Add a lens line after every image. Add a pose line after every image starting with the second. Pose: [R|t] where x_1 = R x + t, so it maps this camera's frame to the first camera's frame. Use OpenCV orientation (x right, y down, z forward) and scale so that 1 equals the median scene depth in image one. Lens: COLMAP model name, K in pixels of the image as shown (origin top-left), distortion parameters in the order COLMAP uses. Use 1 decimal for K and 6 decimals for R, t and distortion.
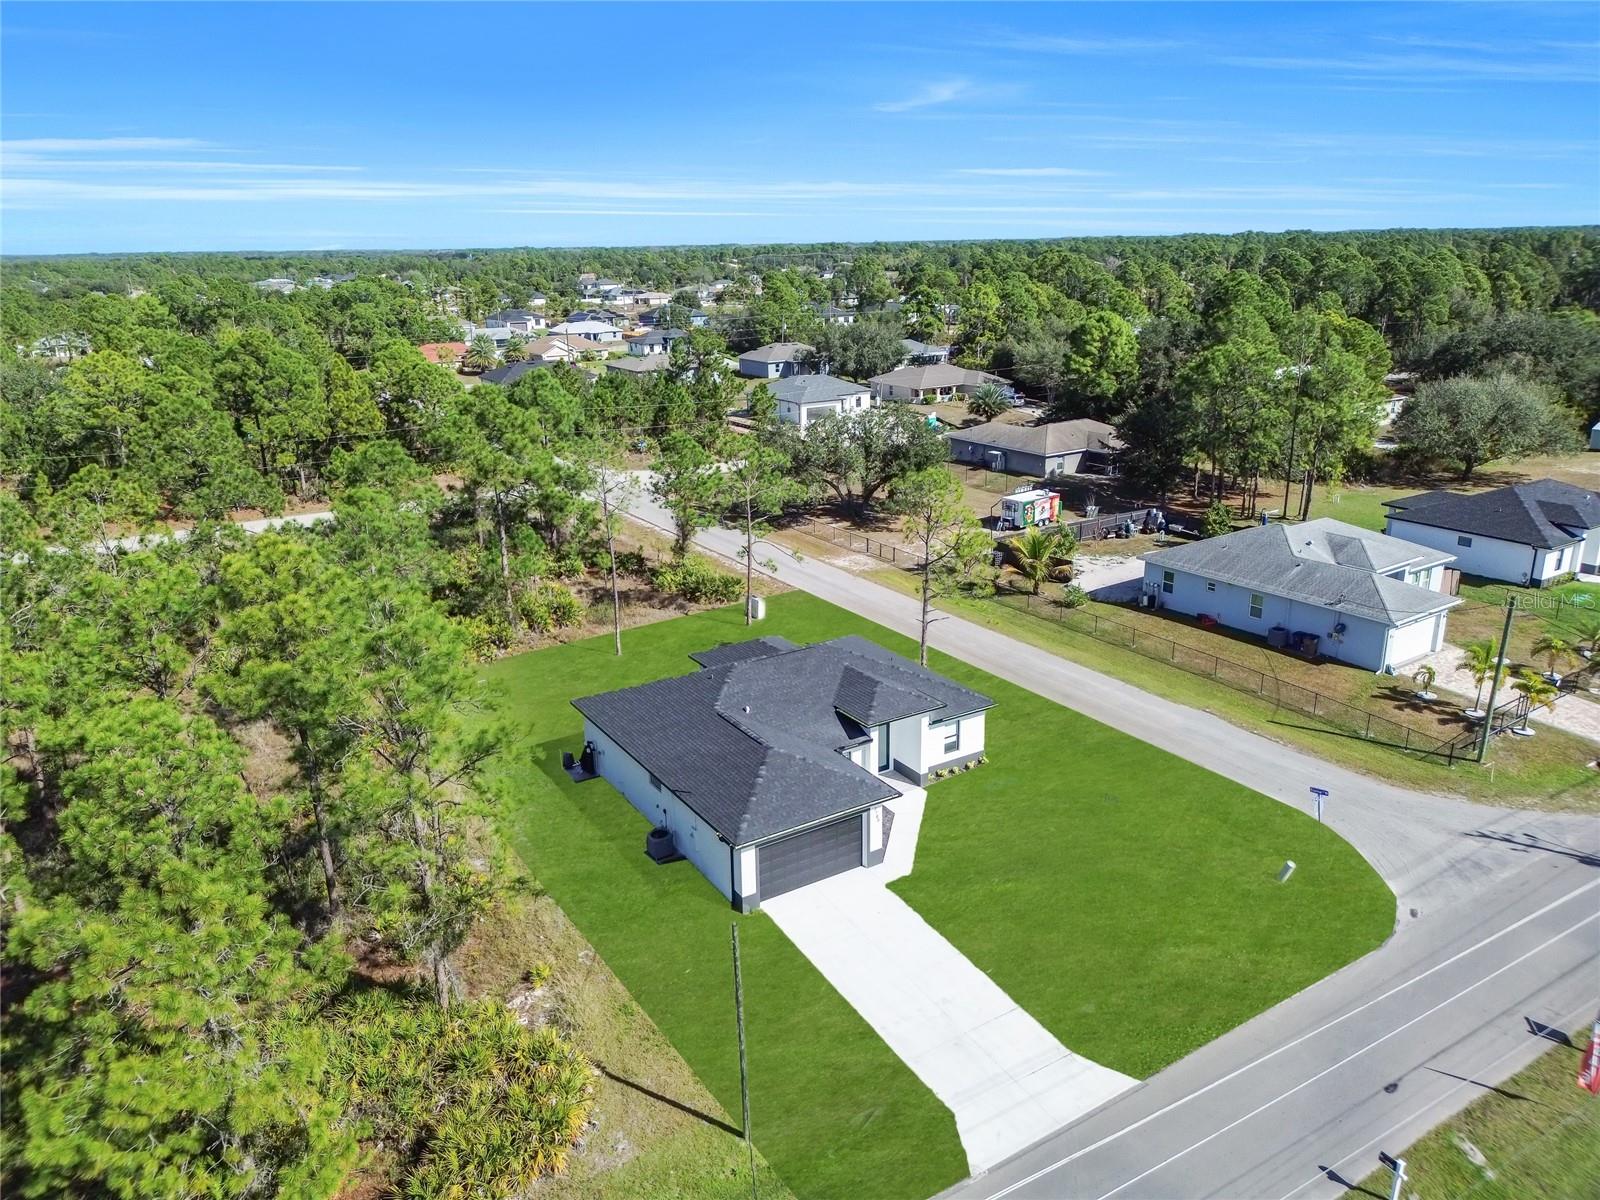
lens RADIAL K [[1122.6, 0, 806.4], [0, 1122.6, 607.9], [0, 0, 1]] dist [0.052402, -0.050553]
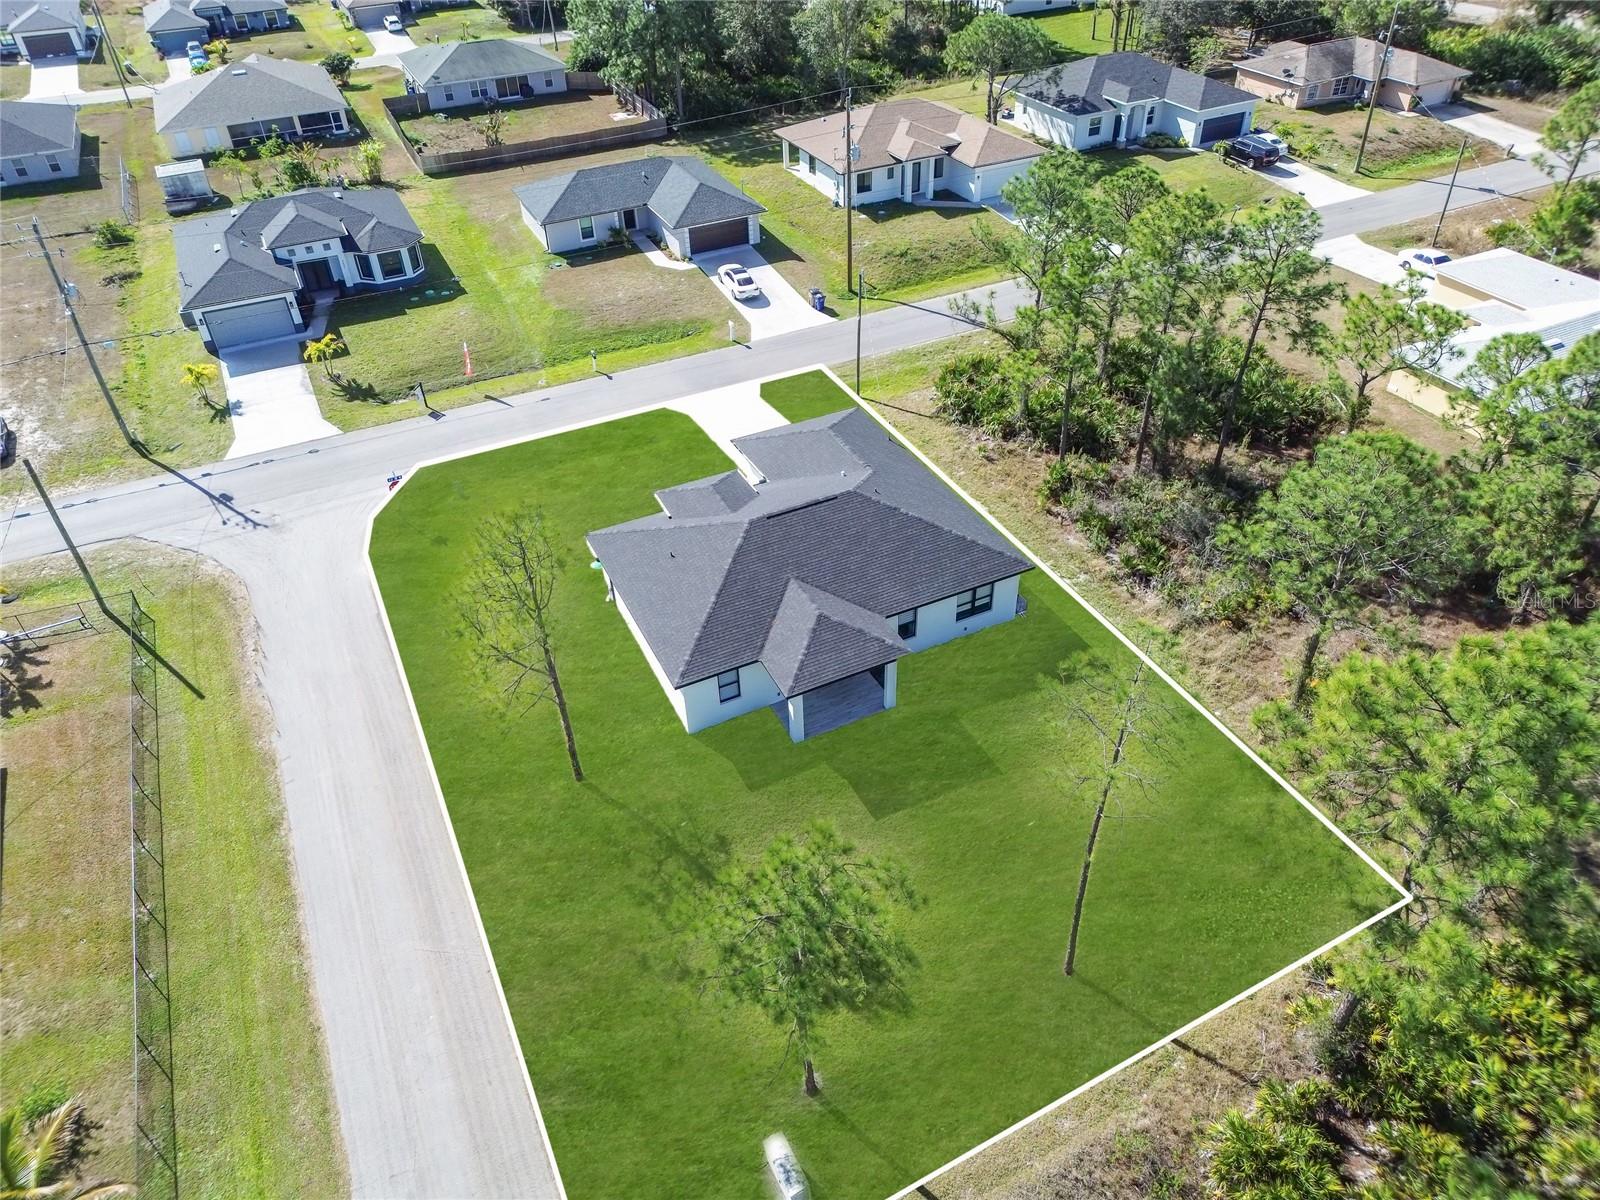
lens RADIAL K [[1122.6, 0, 806.4], [0, 1122.6, 607.9], [0, 0, 1]] dist [0.052402, -0.050553]
pose [[-0.987862, -0.051403, 0.146581, -0.134391], [0.095399, 0.543943, 0.833681, -0.572971], [-0.122586, 0.837546, -0.532437, 1.323012]]
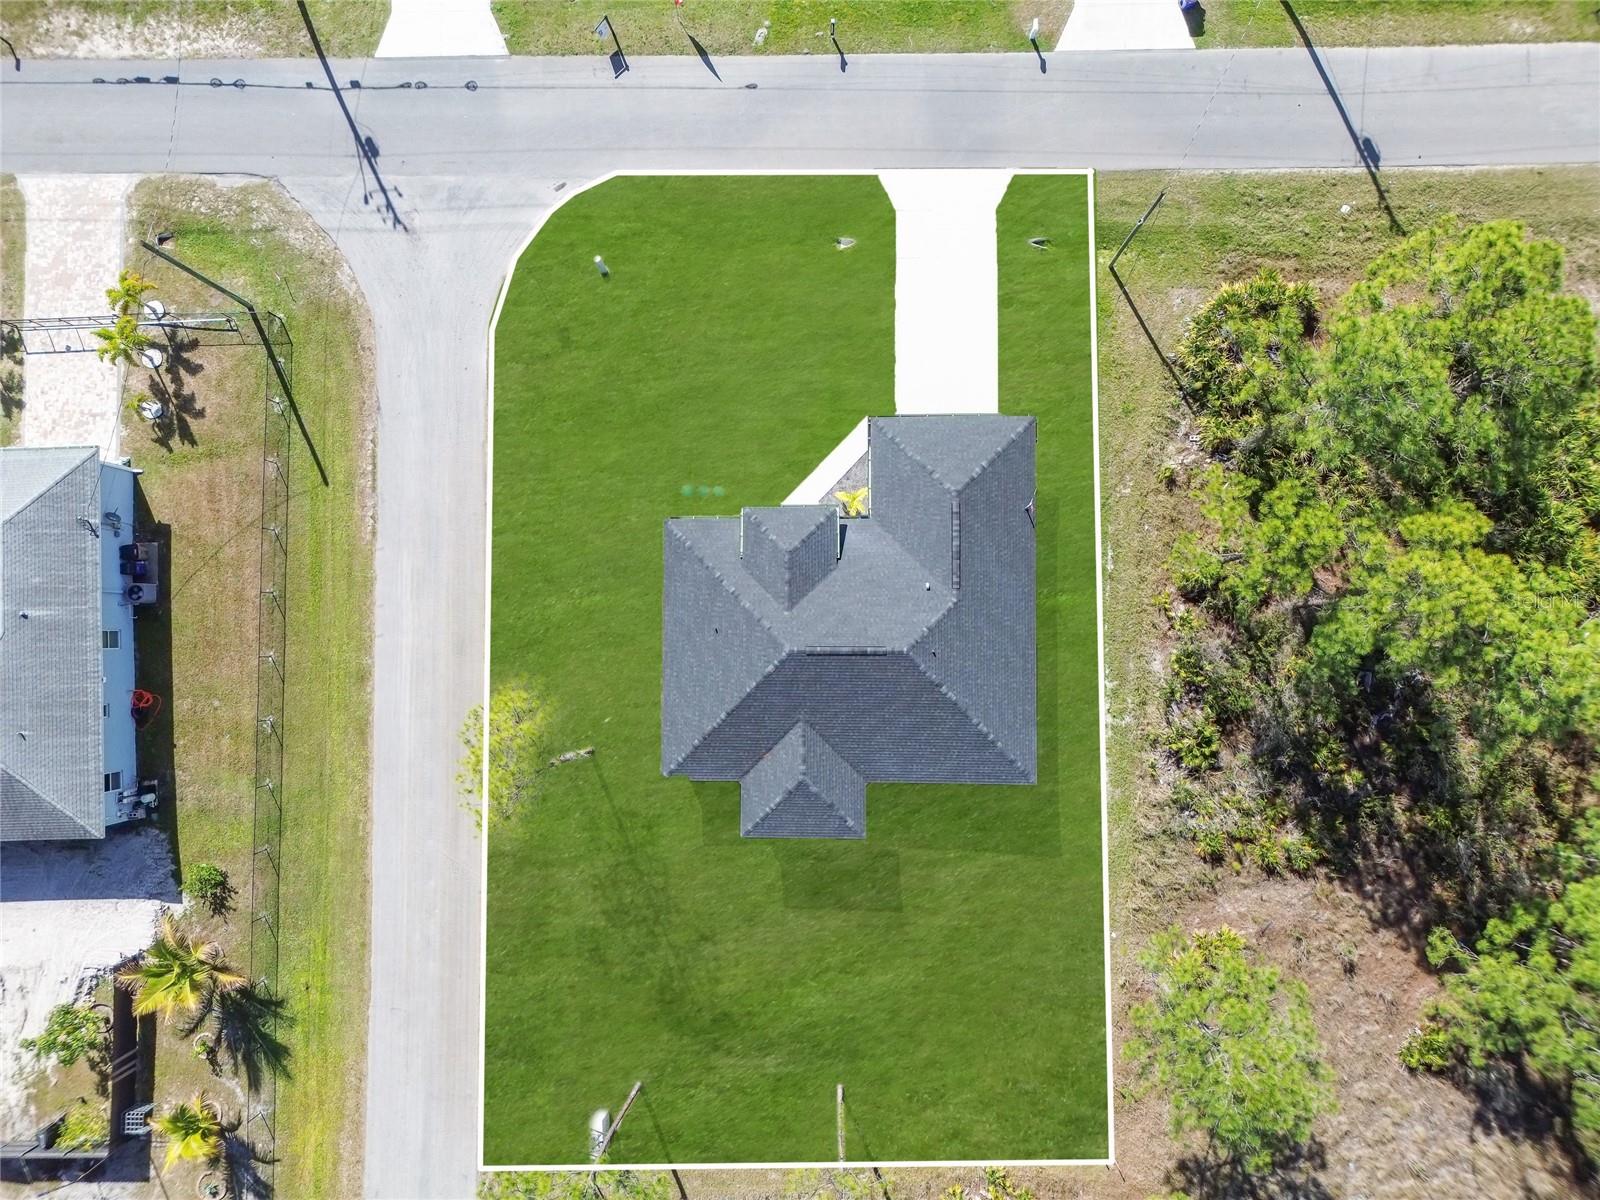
lens RADIAL K [[1122.6, 0, 806.4], [0, 1122.6, 607.9], [0, 0, 1]] dist [0.052402, -0.050553]
pose [[-0.825007, -0.560113, 0.075078, -0.030257], [0.229216, -0.210228, 0.950402, -0.693035], [-0.516549, 0.801297, 0.301826, 0.602292]]
